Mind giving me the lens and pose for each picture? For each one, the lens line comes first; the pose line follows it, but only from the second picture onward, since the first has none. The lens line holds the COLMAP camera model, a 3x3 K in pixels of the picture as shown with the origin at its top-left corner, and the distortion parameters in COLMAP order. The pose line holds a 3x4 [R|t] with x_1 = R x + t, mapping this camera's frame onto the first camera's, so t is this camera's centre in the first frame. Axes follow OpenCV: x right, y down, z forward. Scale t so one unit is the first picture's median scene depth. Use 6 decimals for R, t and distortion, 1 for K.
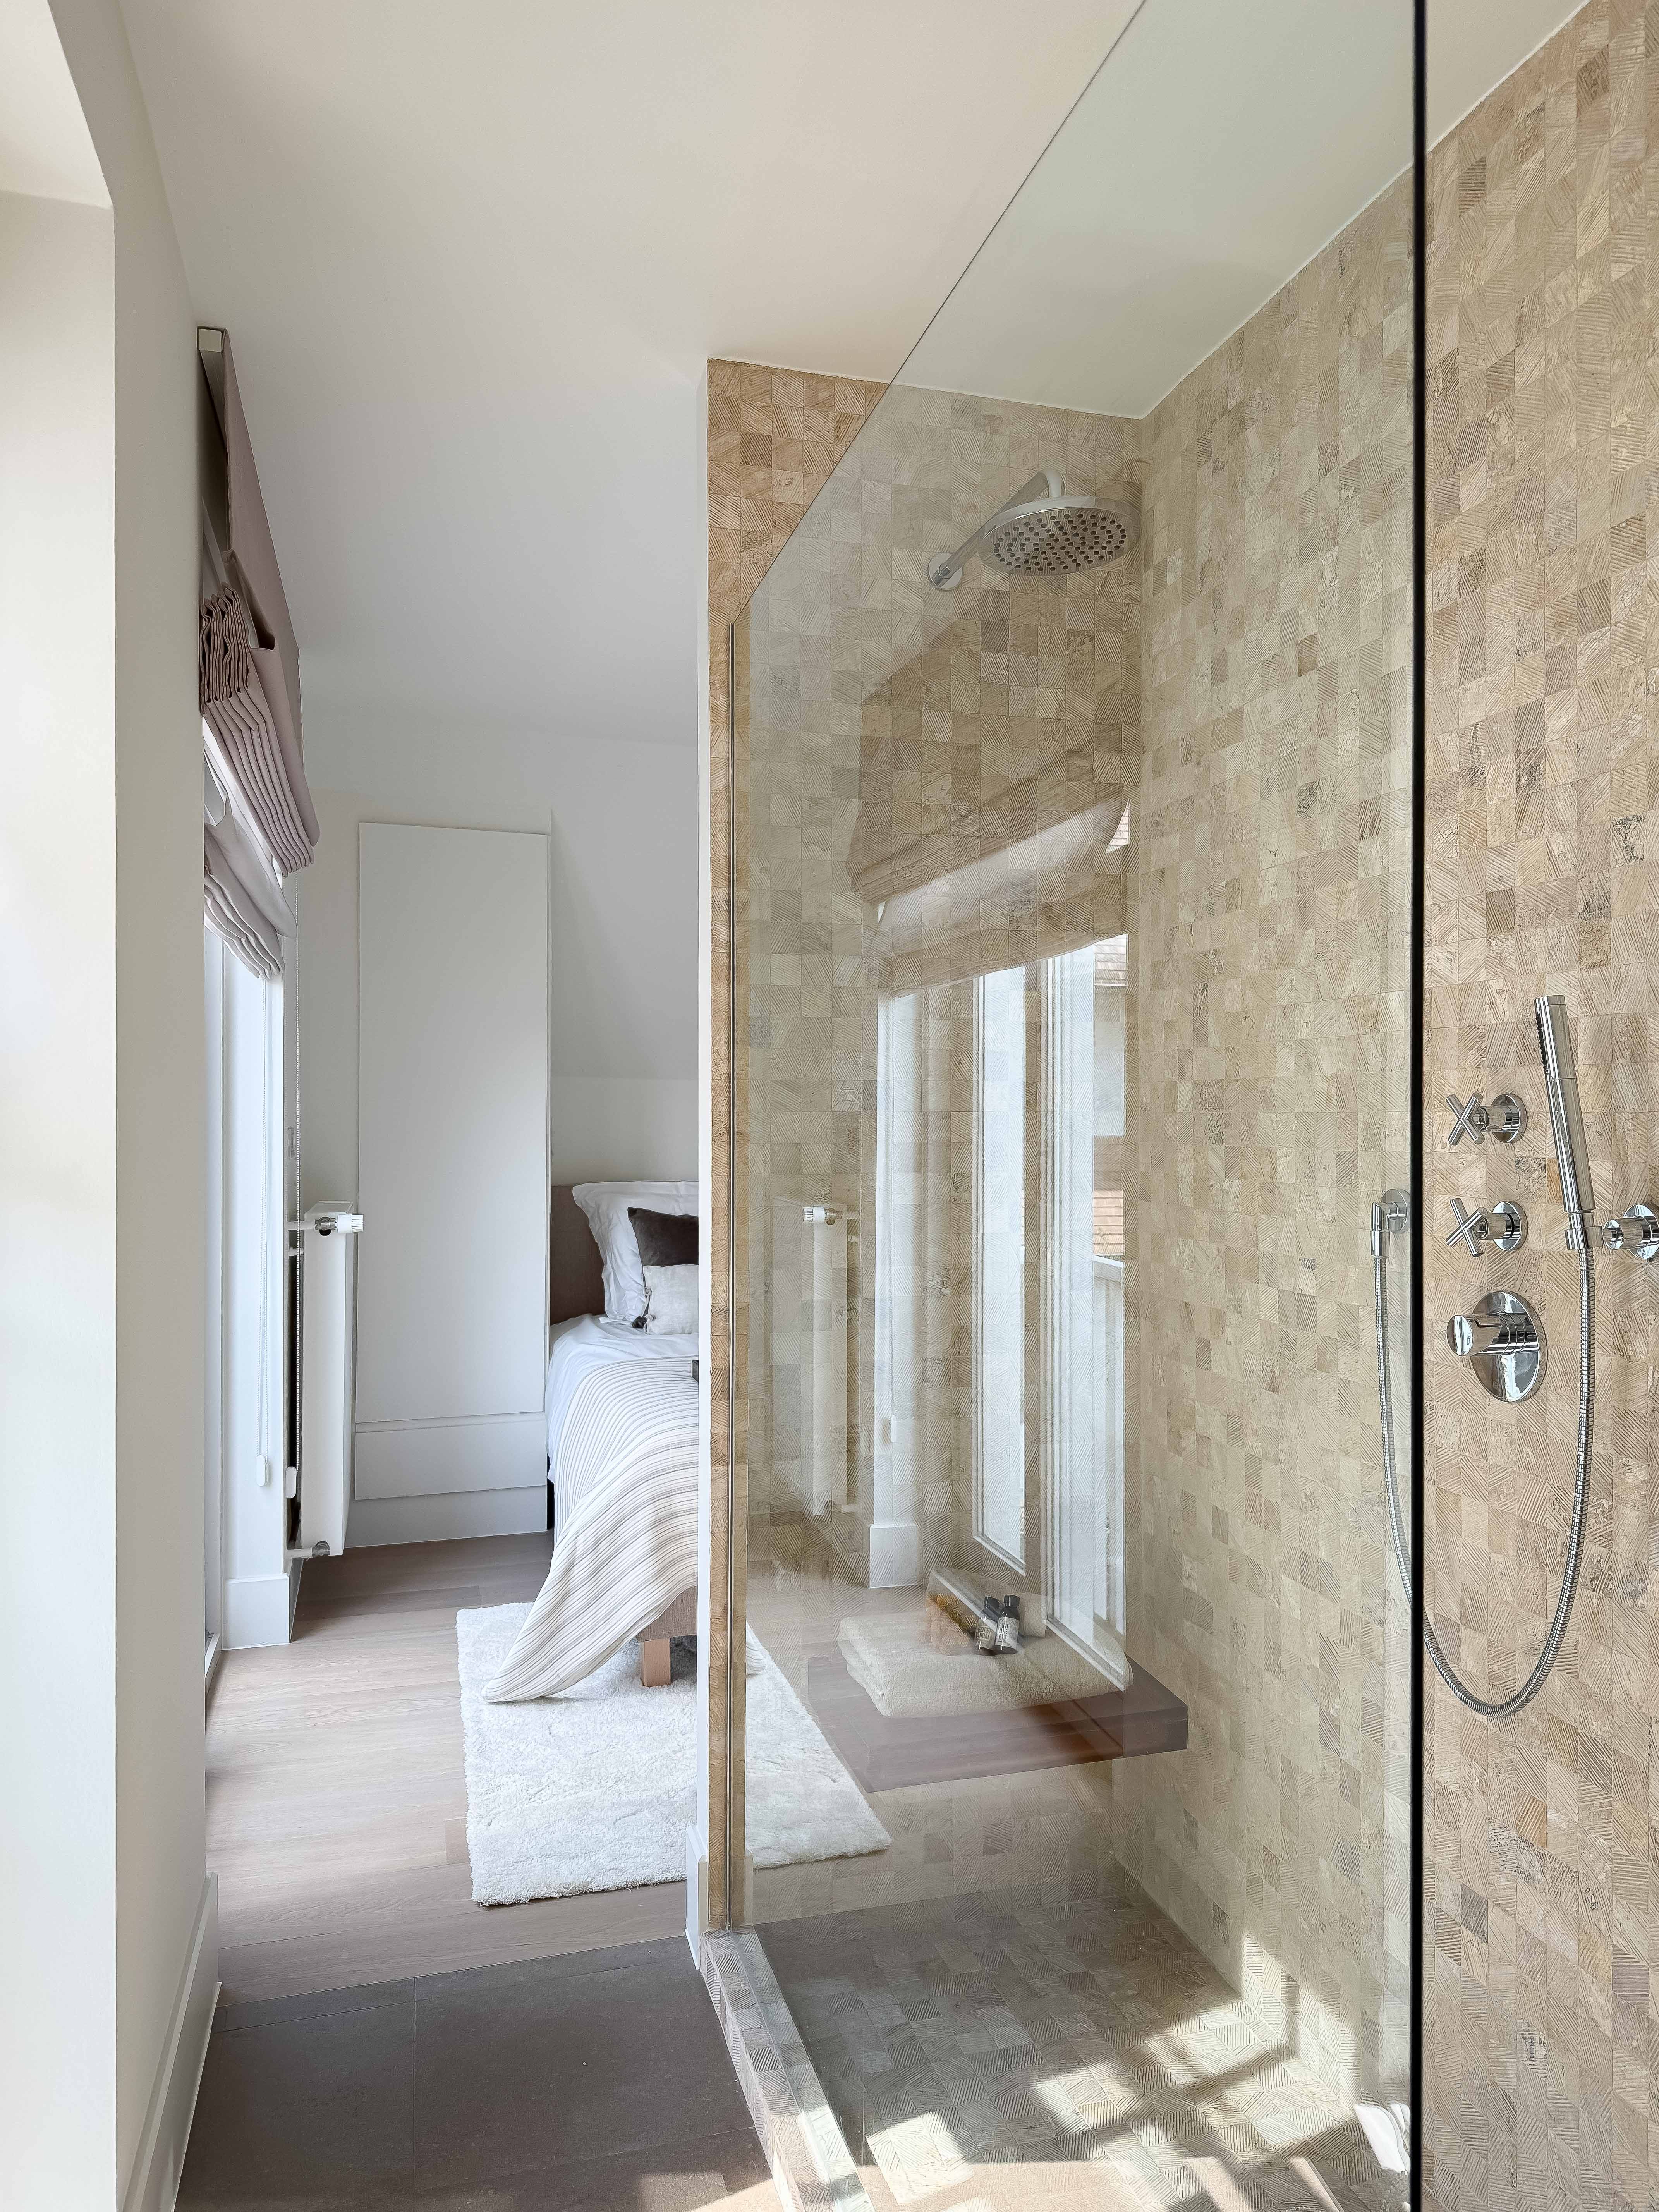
lens RADIAL K [[1585.4, 0, 981.0], [0, 1585.4, 1138.0], [0, 0, 1]] dist [0.047869, -0.057350]
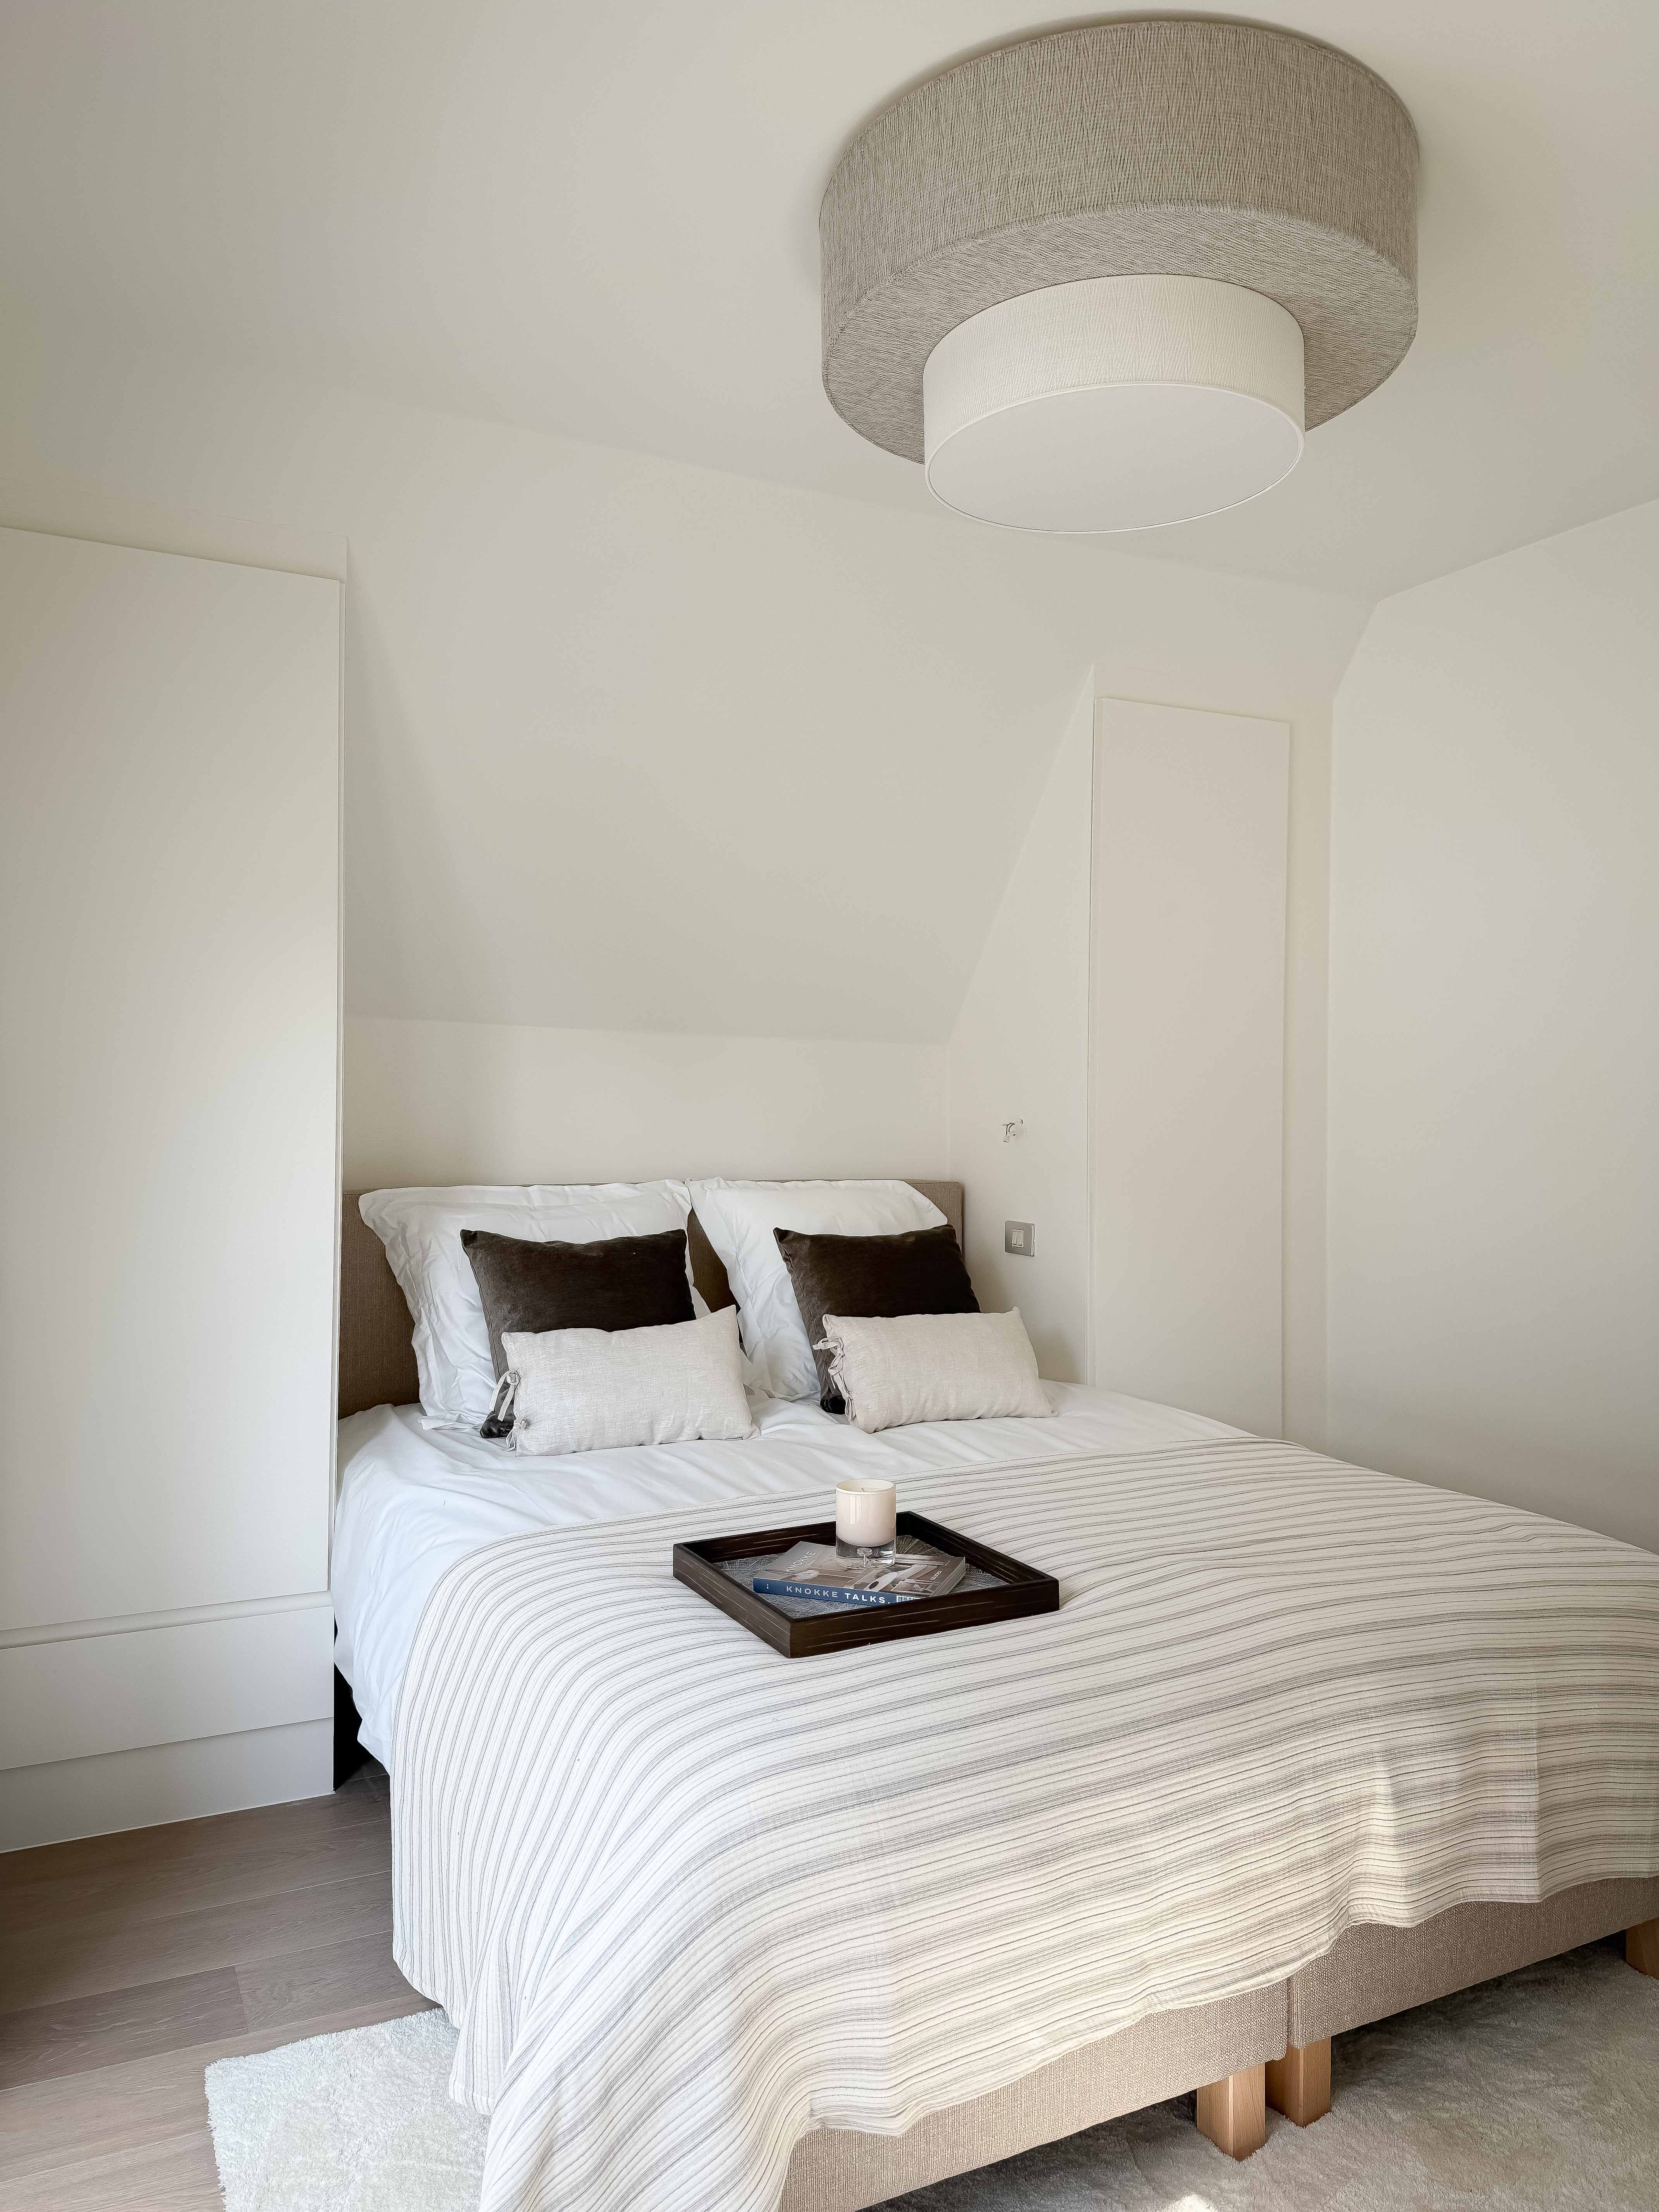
lens RADIAL K [[1585.4, 0, 824.0], [0, 1585.4, 1110.9], [0, 0, 1]] dist [0.047869, -0.057350]
pose [[0.993382, -0.000351, 0.114858, -0.230467], [0.000662, 0.999996, -0.002667, 0.000478], [-0.114857, 0.002725, 0.993378, 0.573961]]
